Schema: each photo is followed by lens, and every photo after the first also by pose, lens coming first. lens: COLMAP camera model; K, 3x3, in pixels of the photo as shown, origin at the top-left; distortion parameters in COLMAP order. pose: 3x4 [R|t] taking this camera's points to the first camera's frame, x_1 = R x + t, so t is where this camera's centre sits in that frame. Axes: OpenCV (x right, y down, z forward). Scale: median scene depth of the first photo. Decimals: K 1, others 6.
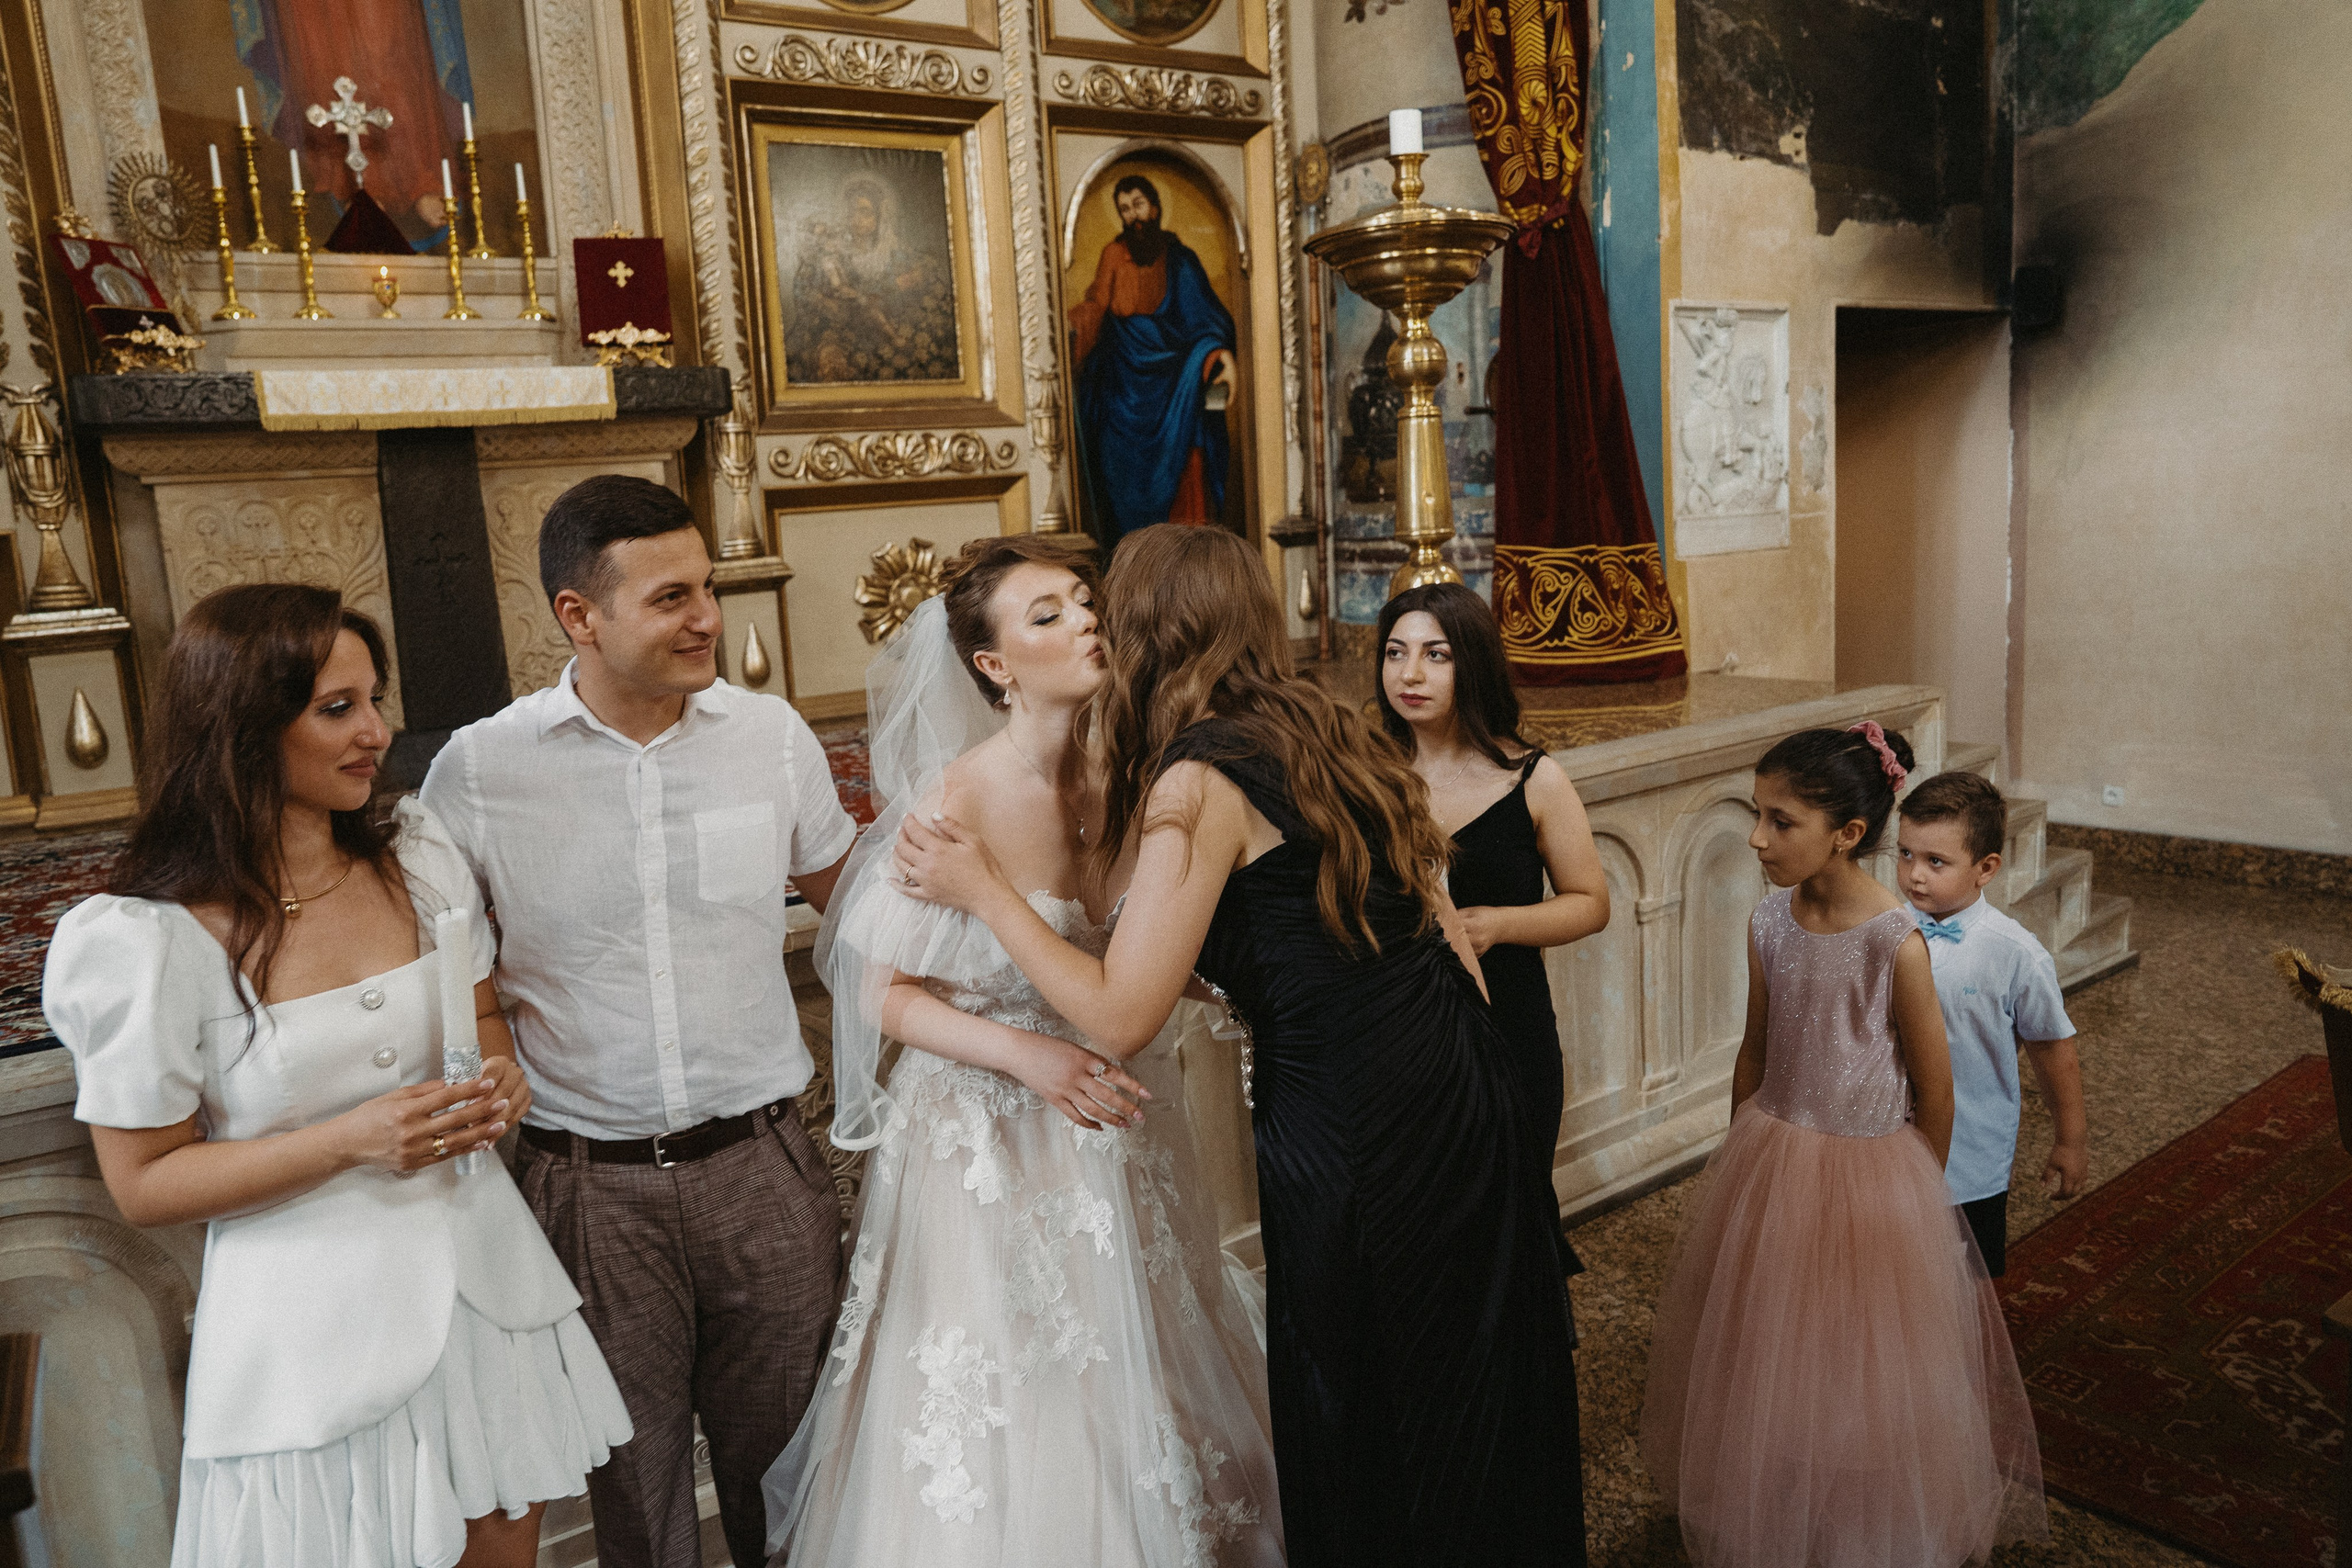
lens RADIAL K [[1635.8, 0, 1189.7], [0, 1635.8, 769.4], [0, 0, 1]] dist [-0.089247, 0.068071]
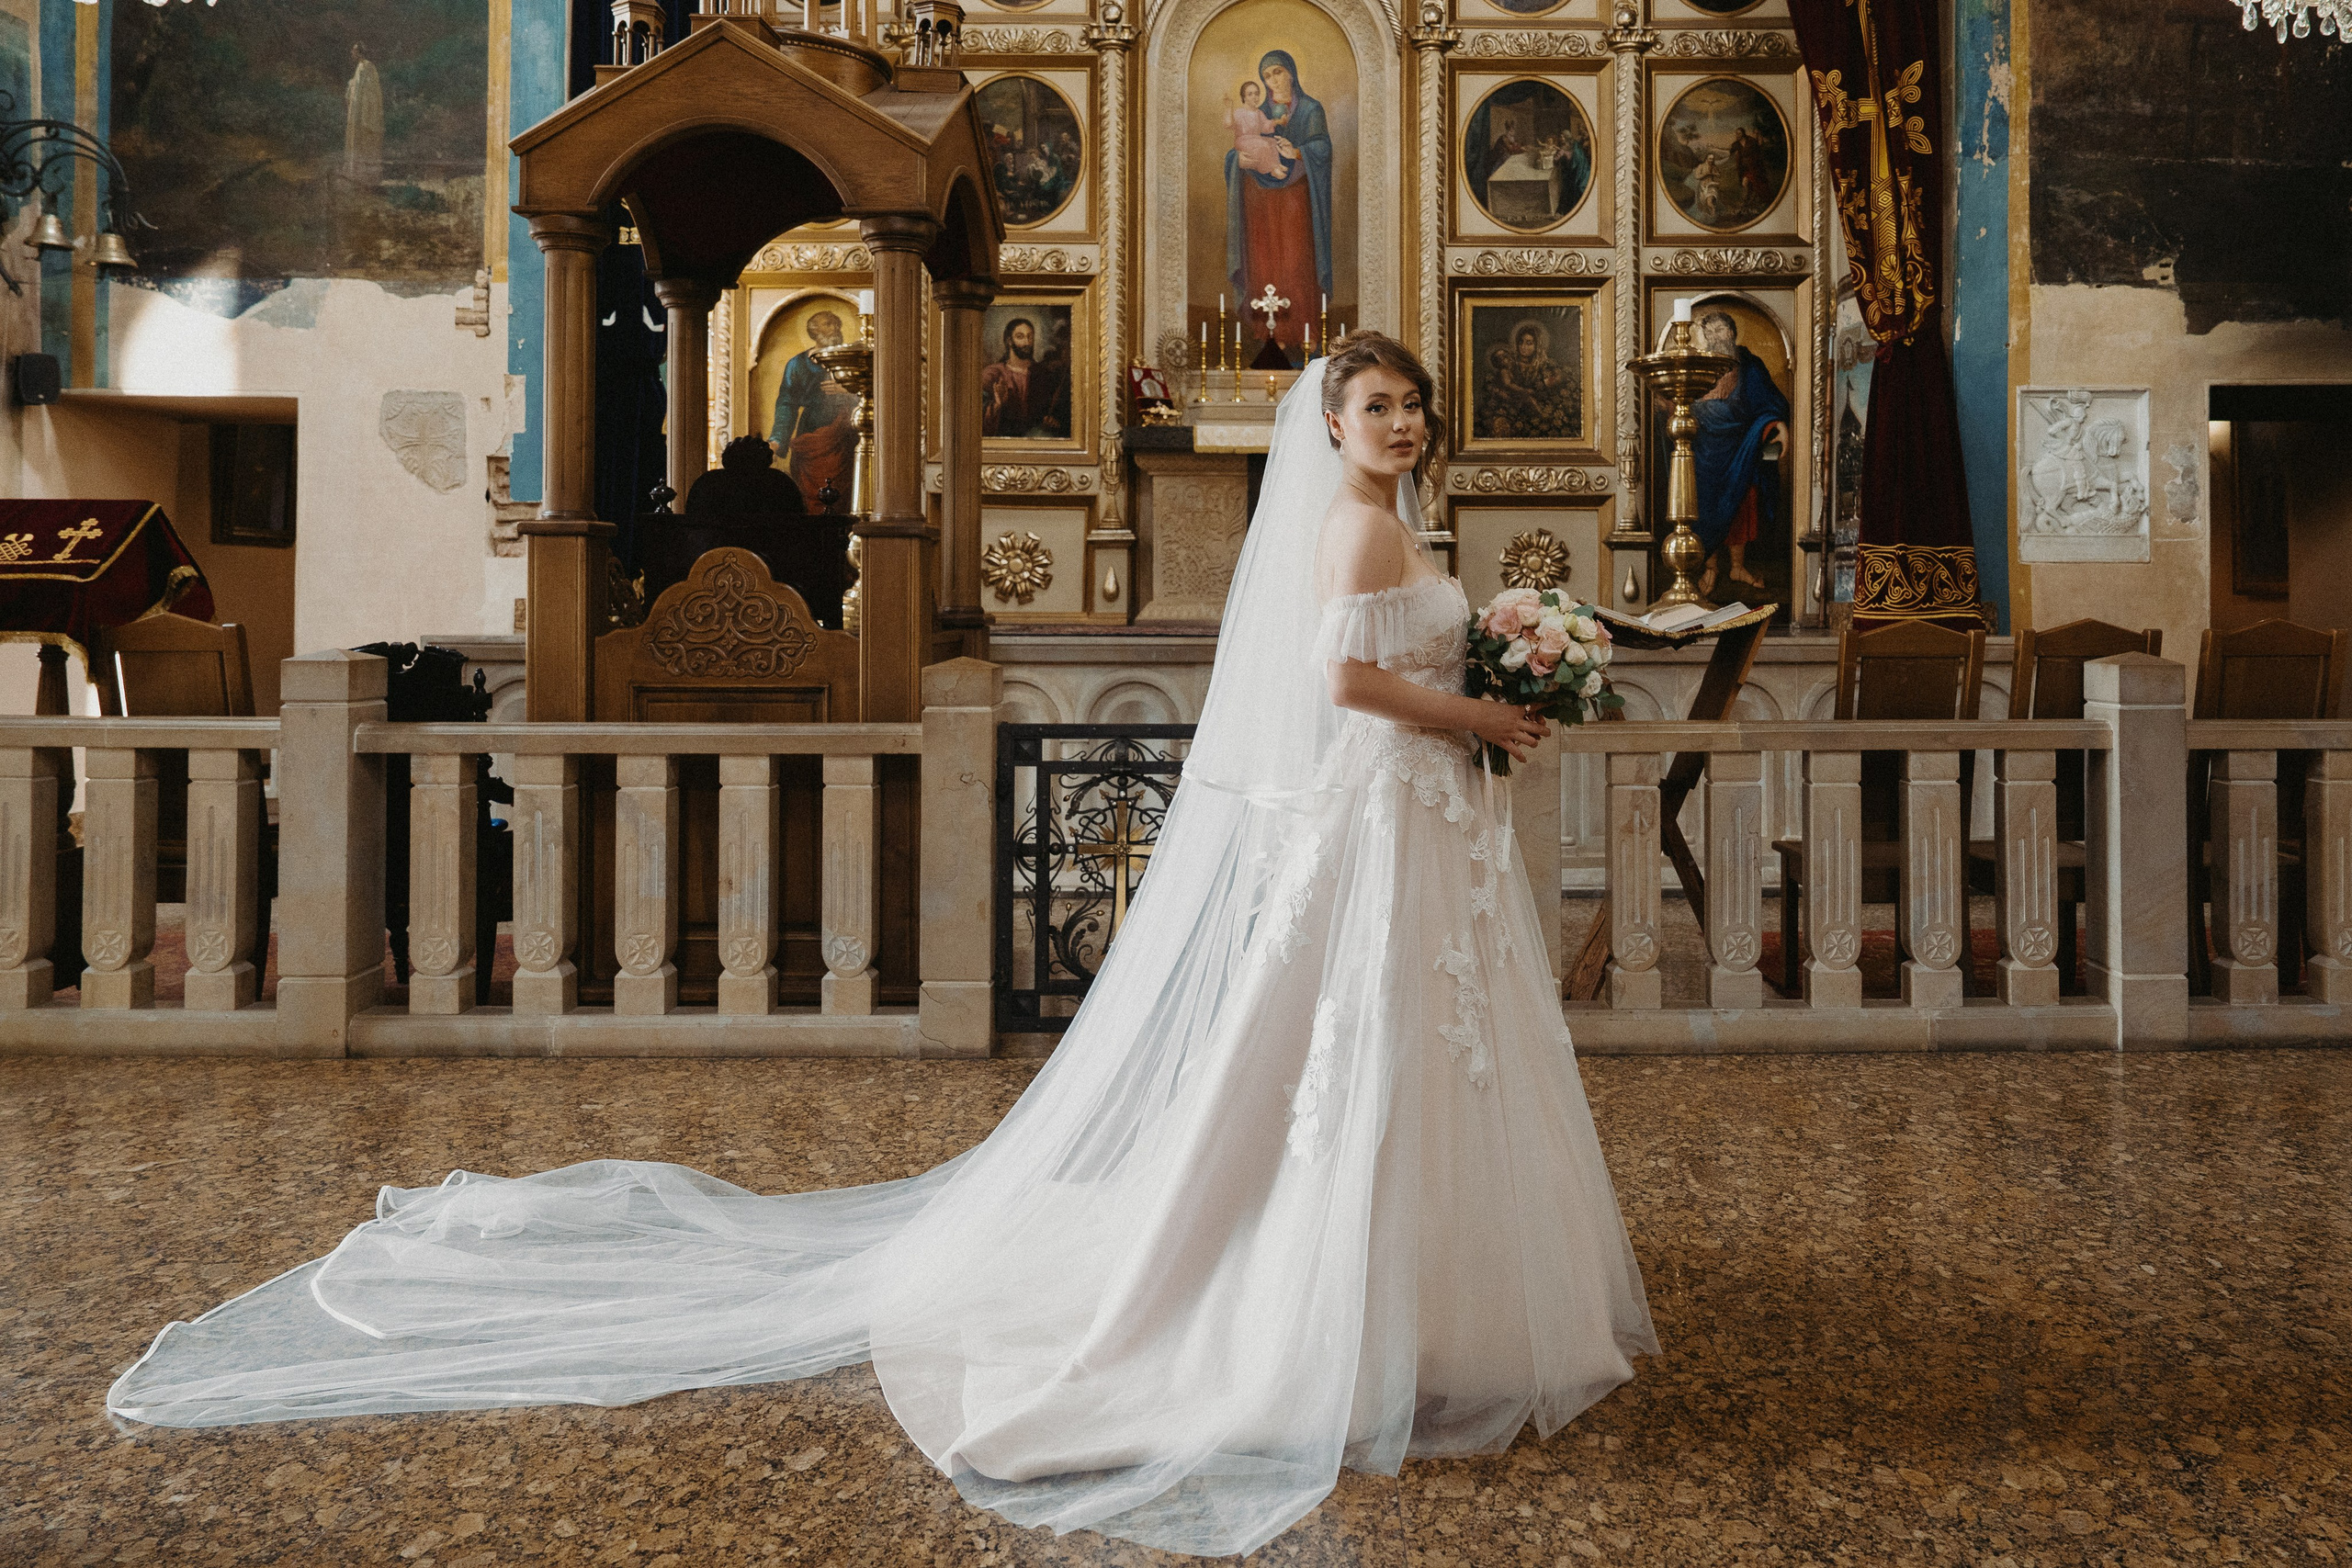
lens RADIAL K [[1635.8, 0, 1297.4], [0, 1635.8, 625.0], [0, 0, 1]] dist [-0.089247, 0.068071]
pose [[0.823055, 0.069530, -0.563689, 0.625981], [-0.141898, 0.986178, -0.085545, 0.147550], [0.549950, 0.150395, 0.821545, -0.555582]]
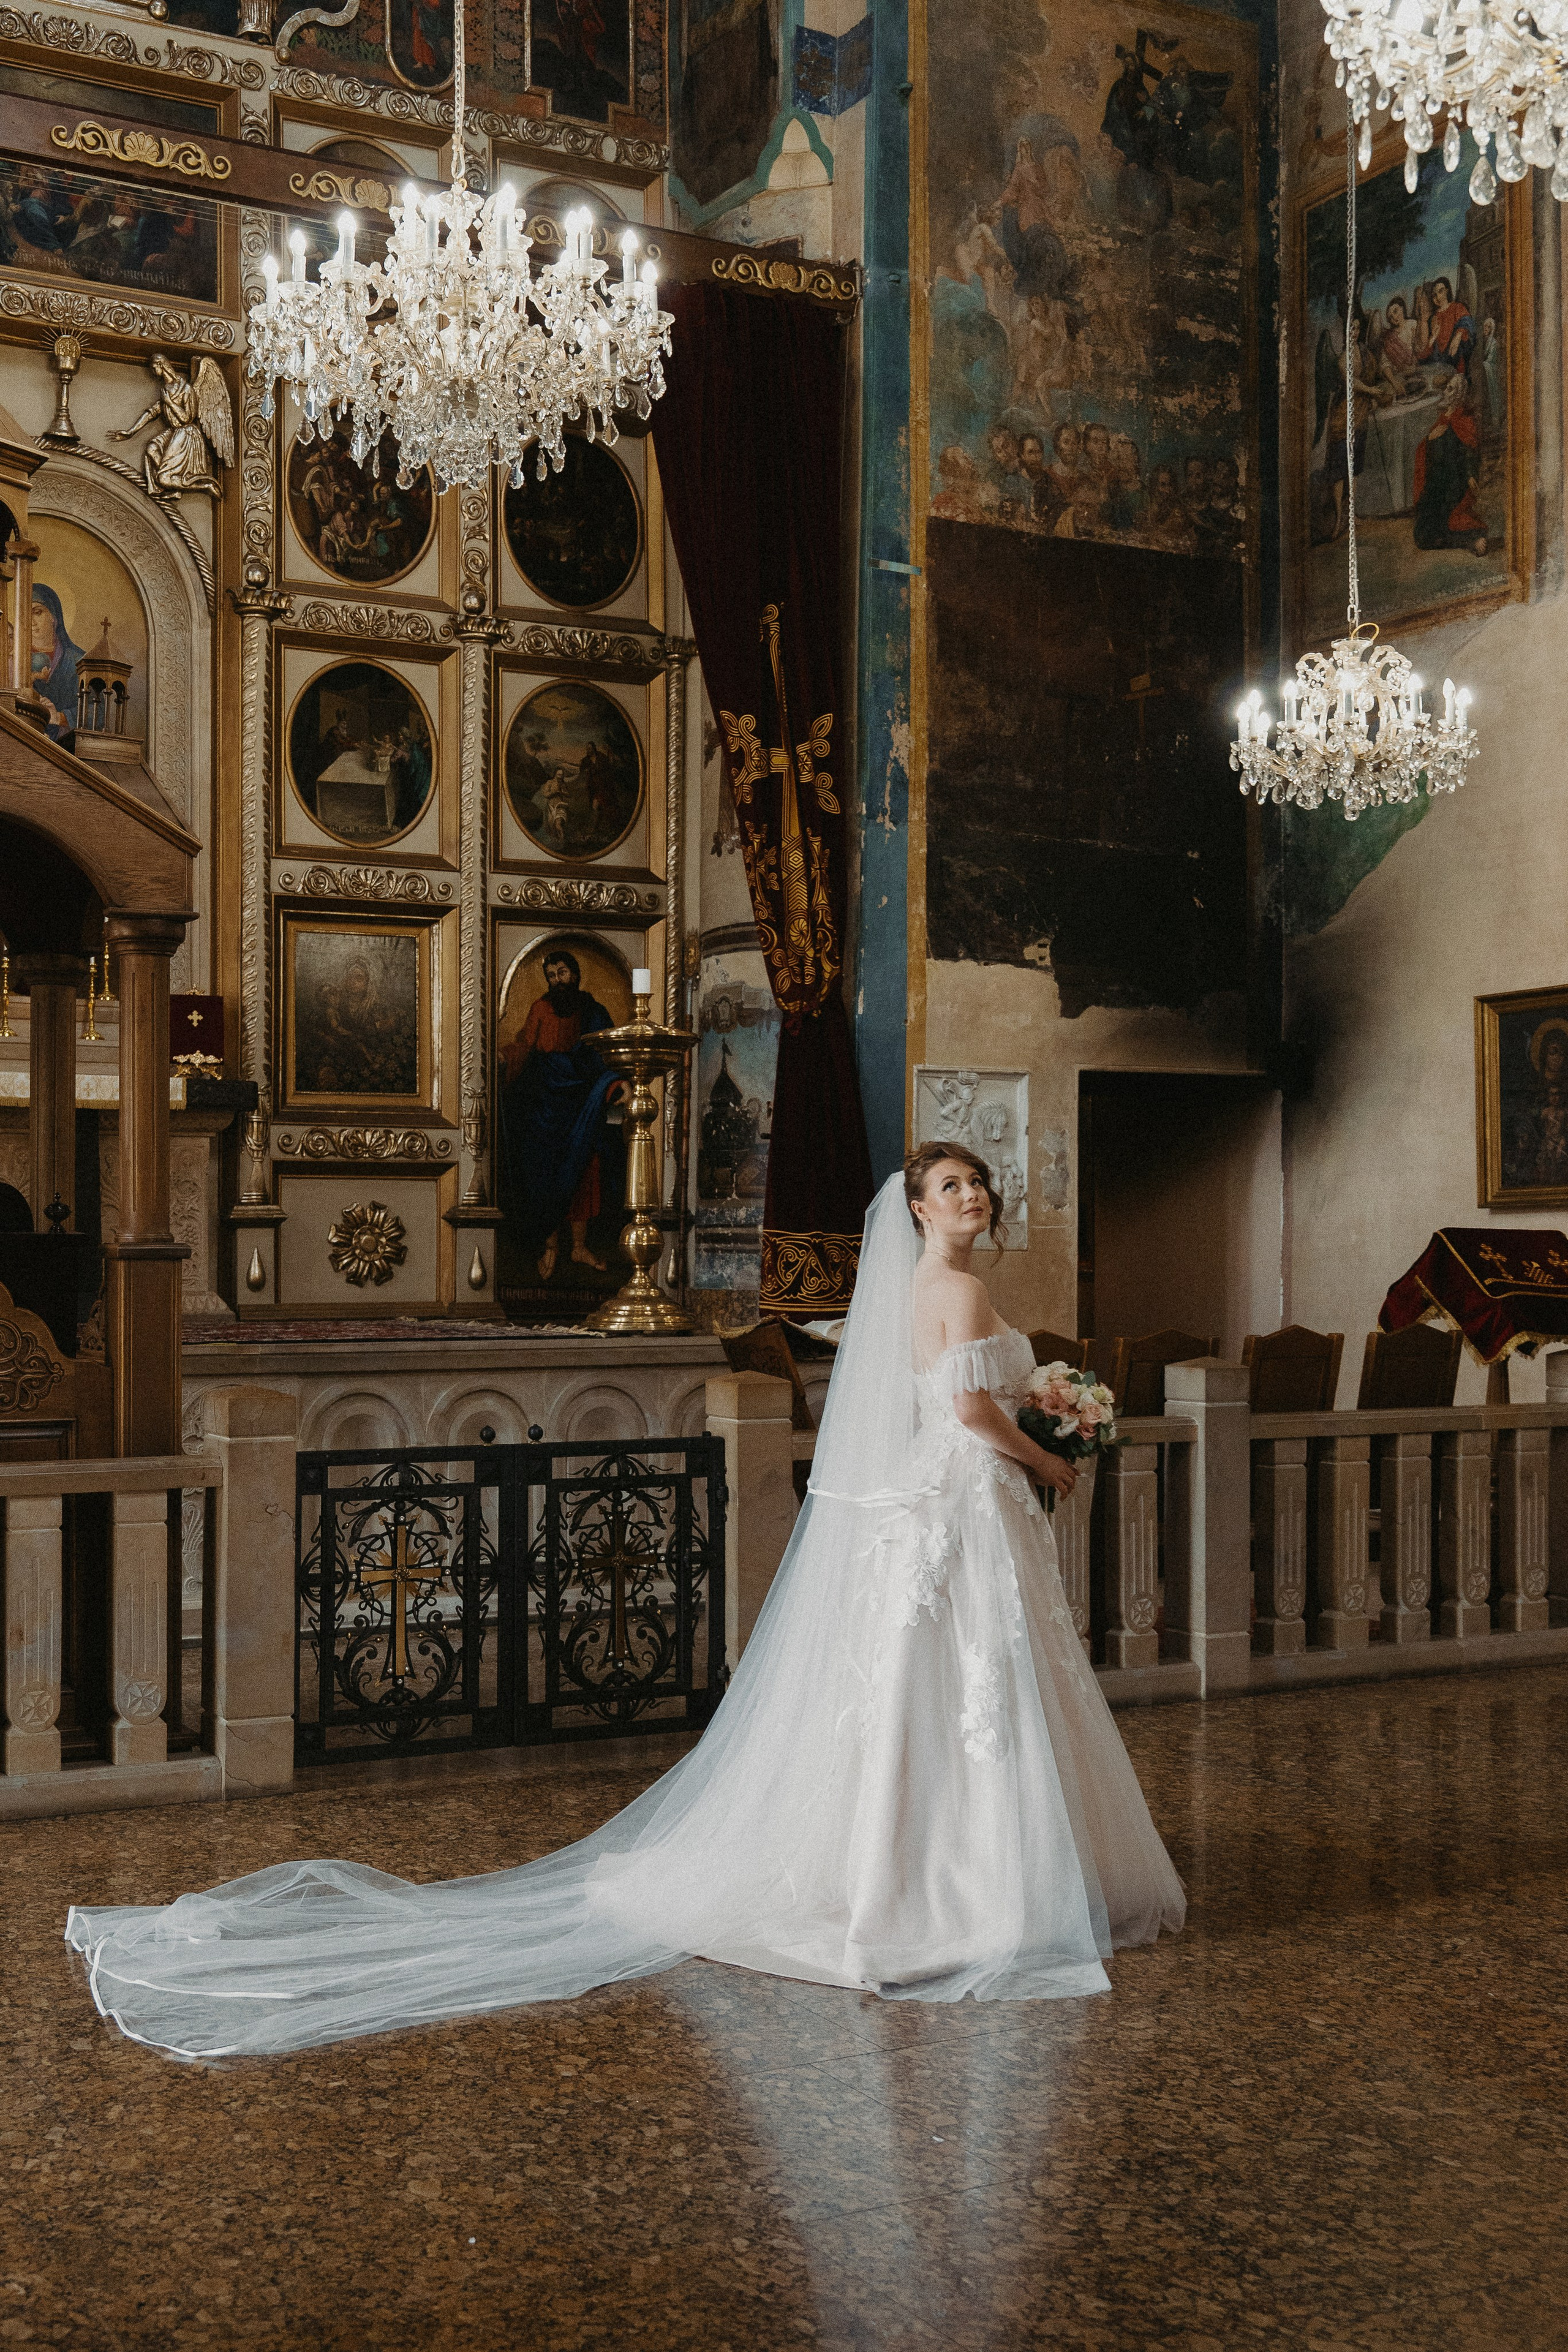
lens RADIAL K [[2512.0, 0, 566.6], [0, 2512.0, 1273.9], [0, 0, 1]] dist [-0.017765, 0.000000]
pose [[0.987496, 0.064634, -0.143785, 0.338708], [-0.084727, 0.986756, -0.138326, 0.223815], [0.132941, 0.148778, 0.979894, -1.195396]]
